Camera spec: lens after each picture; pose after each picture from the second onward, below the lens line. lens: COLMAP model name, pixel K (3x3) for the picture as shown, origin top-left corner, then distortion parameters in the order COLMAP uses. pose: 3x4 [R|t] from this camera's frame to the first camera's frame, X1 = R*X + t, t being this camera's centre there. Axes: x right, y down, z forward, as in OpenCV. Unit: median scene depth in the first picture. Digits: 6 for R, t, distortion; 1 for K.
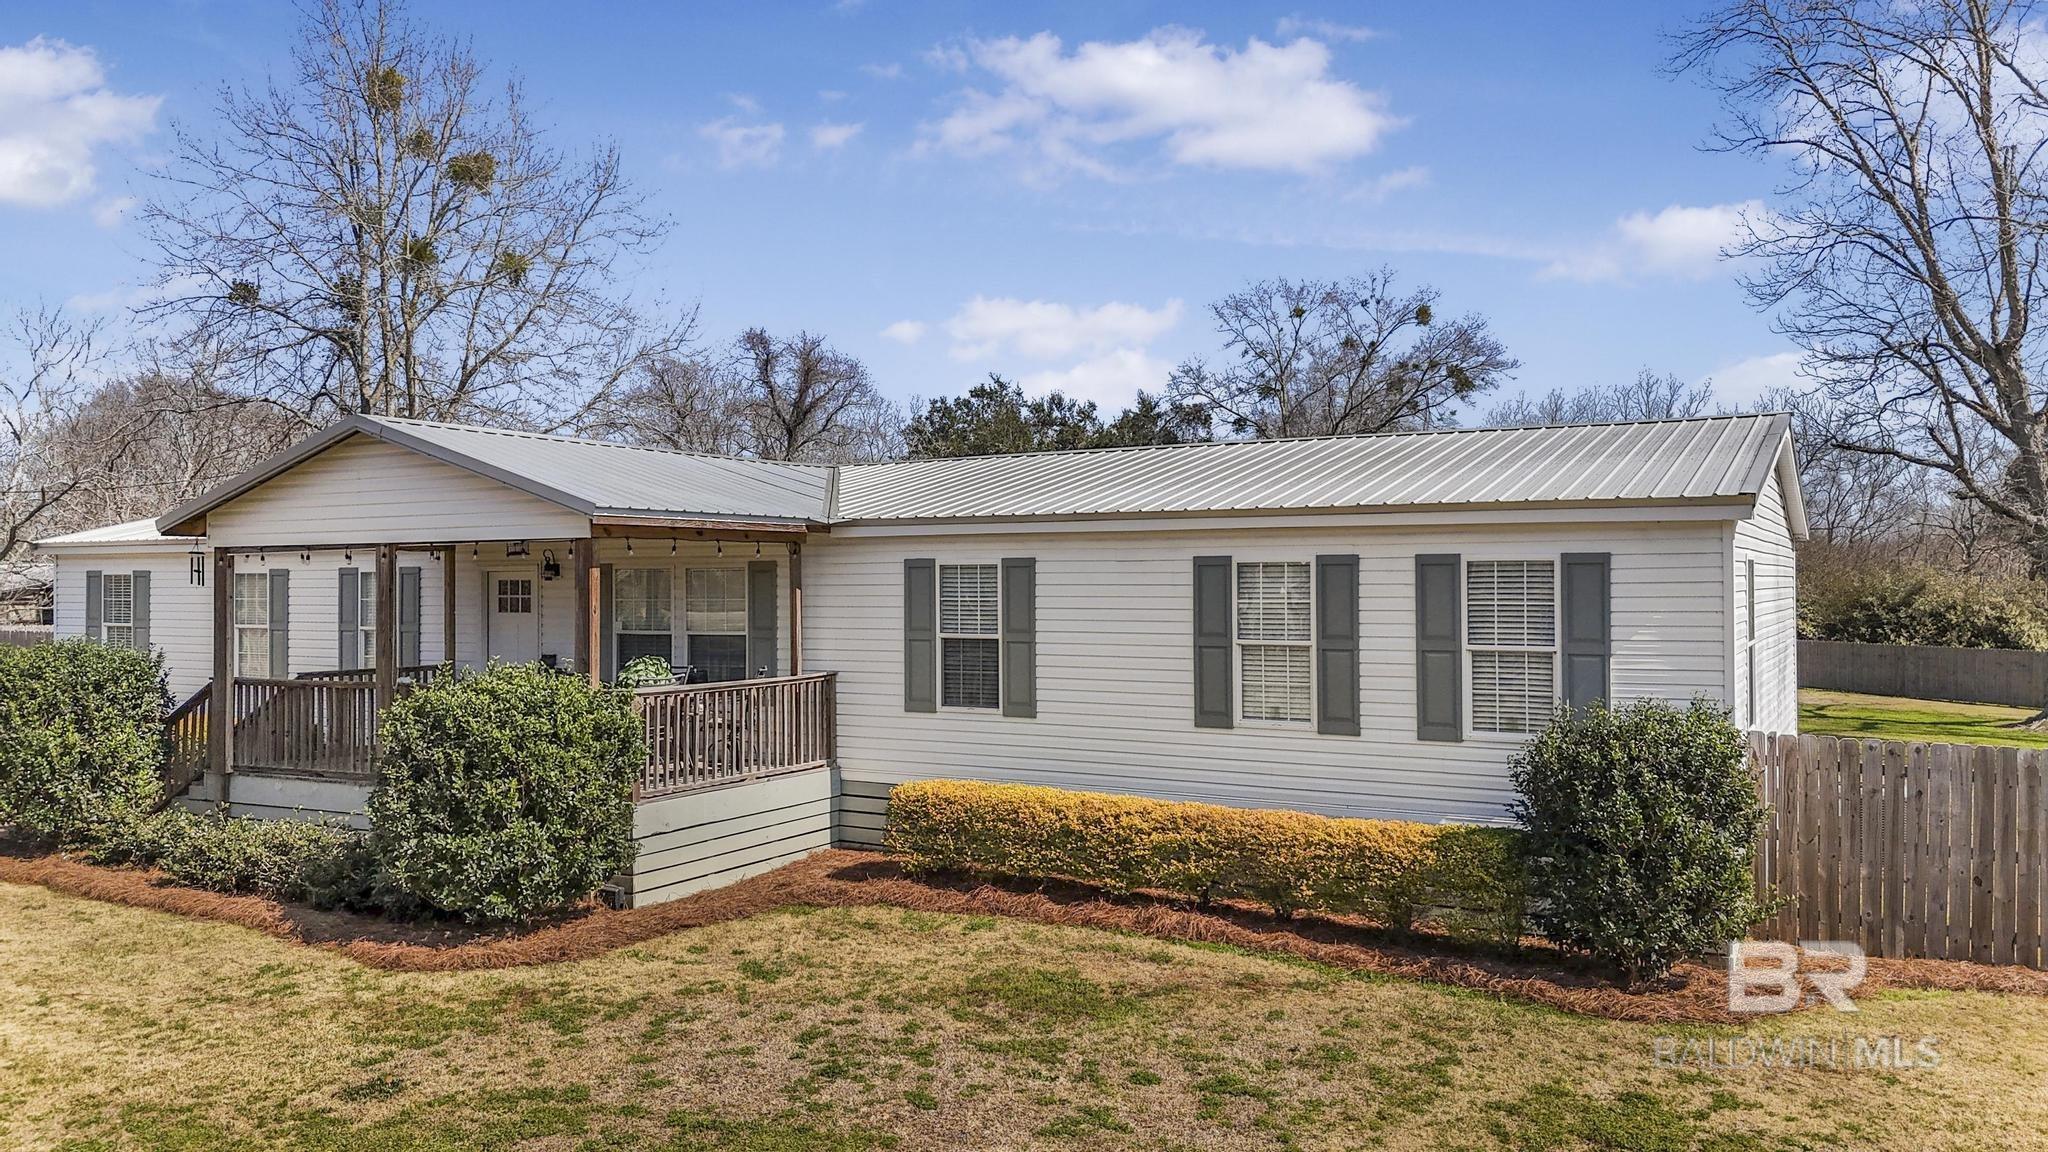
lens RADIAL K [[1505.1, 0, 1028.9], [0, 1505.1, 554.9], [0, 0, 1]] dist [0.098588, -0.096393]
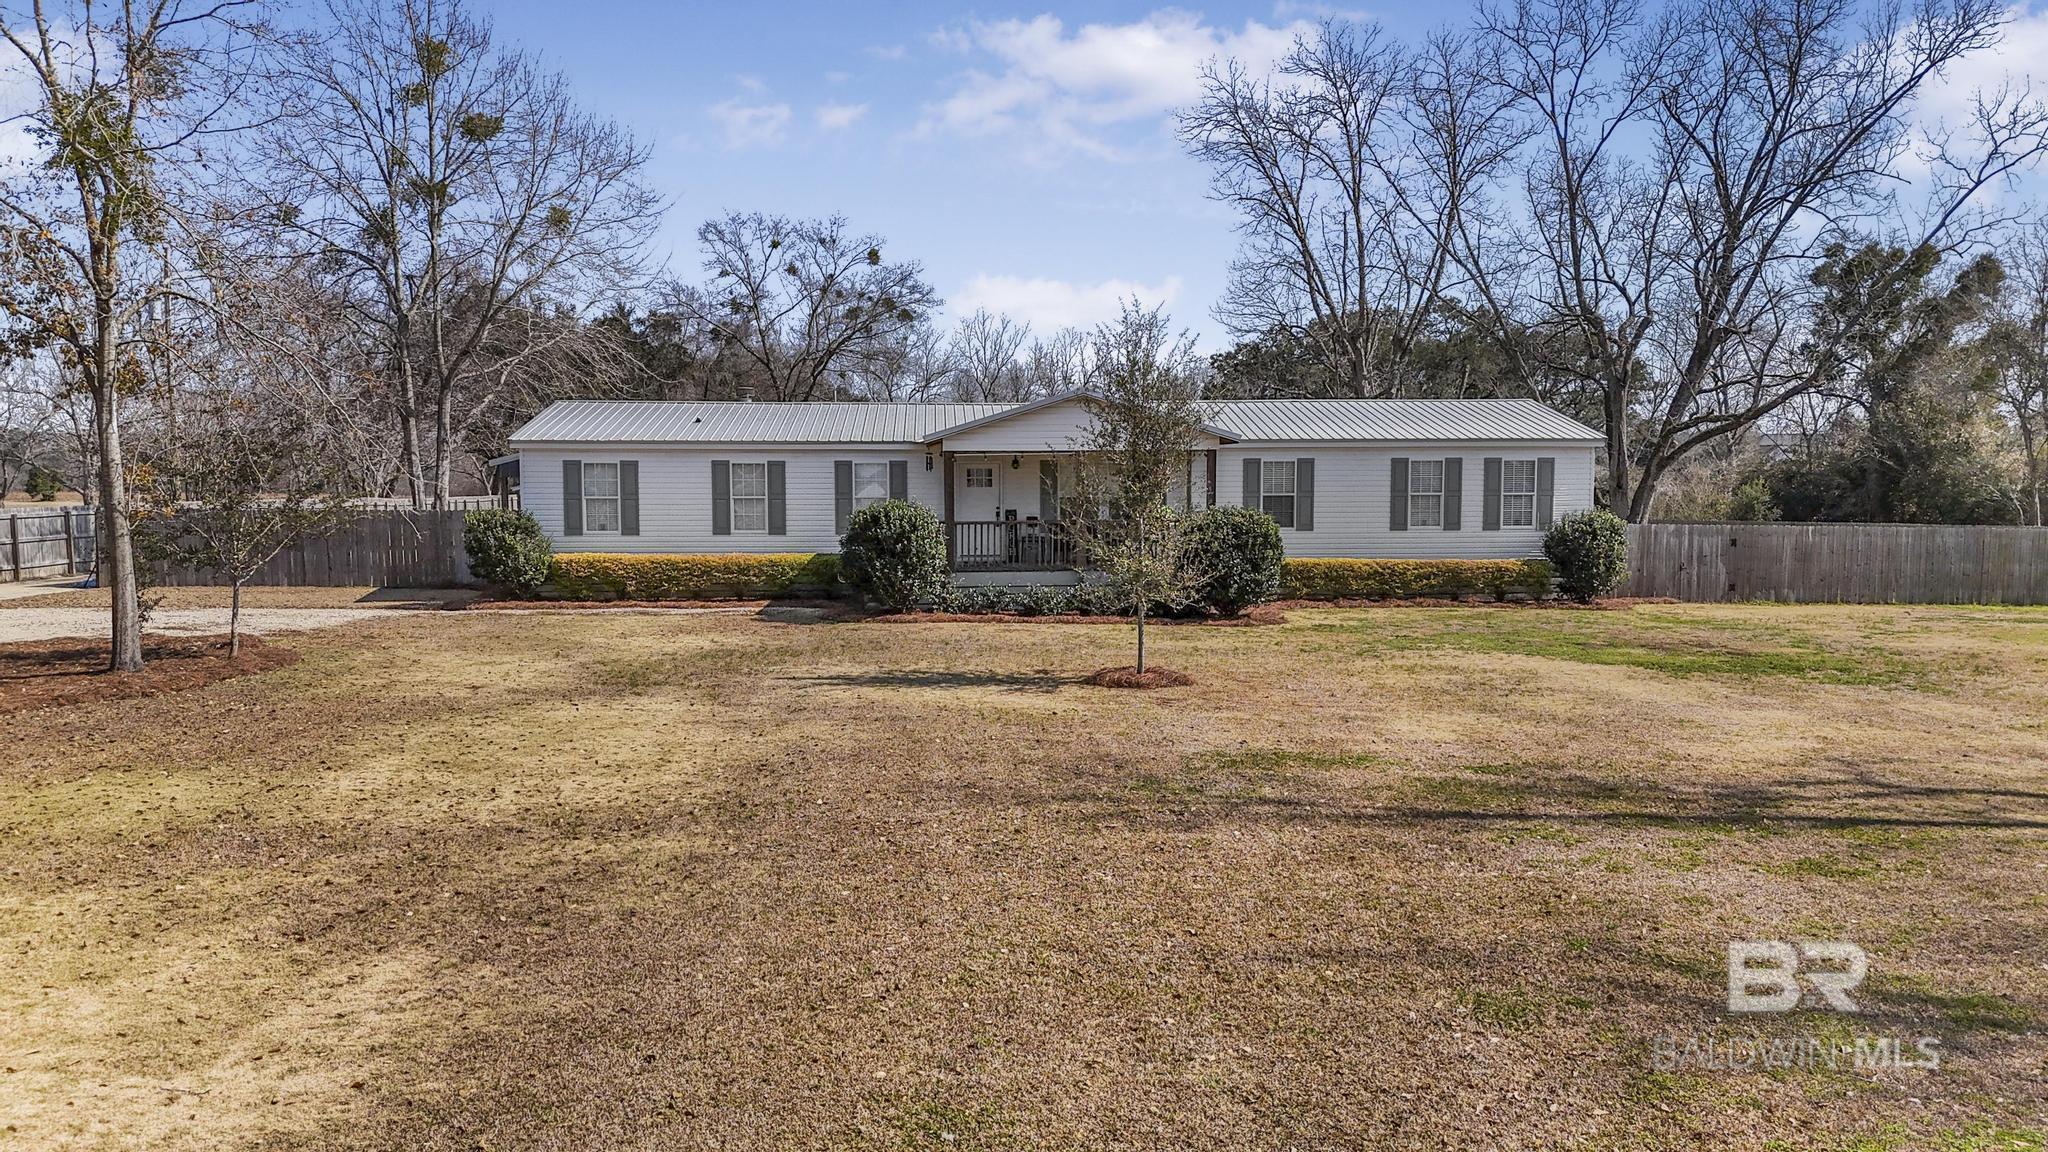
lens RADIAL K [[1505.1, 0, 1022.1], [0, 1505.1, 576.7], [0, 0, 1]] dist [0.098588, -0.096393]
pose [[0.845748, -0.035322, 0.532412, -1.519187], [-0.010538, 0.996506, 0.082852, -0.003916], [-0.533479, -0.075683, 0.842421, -0.640575]]
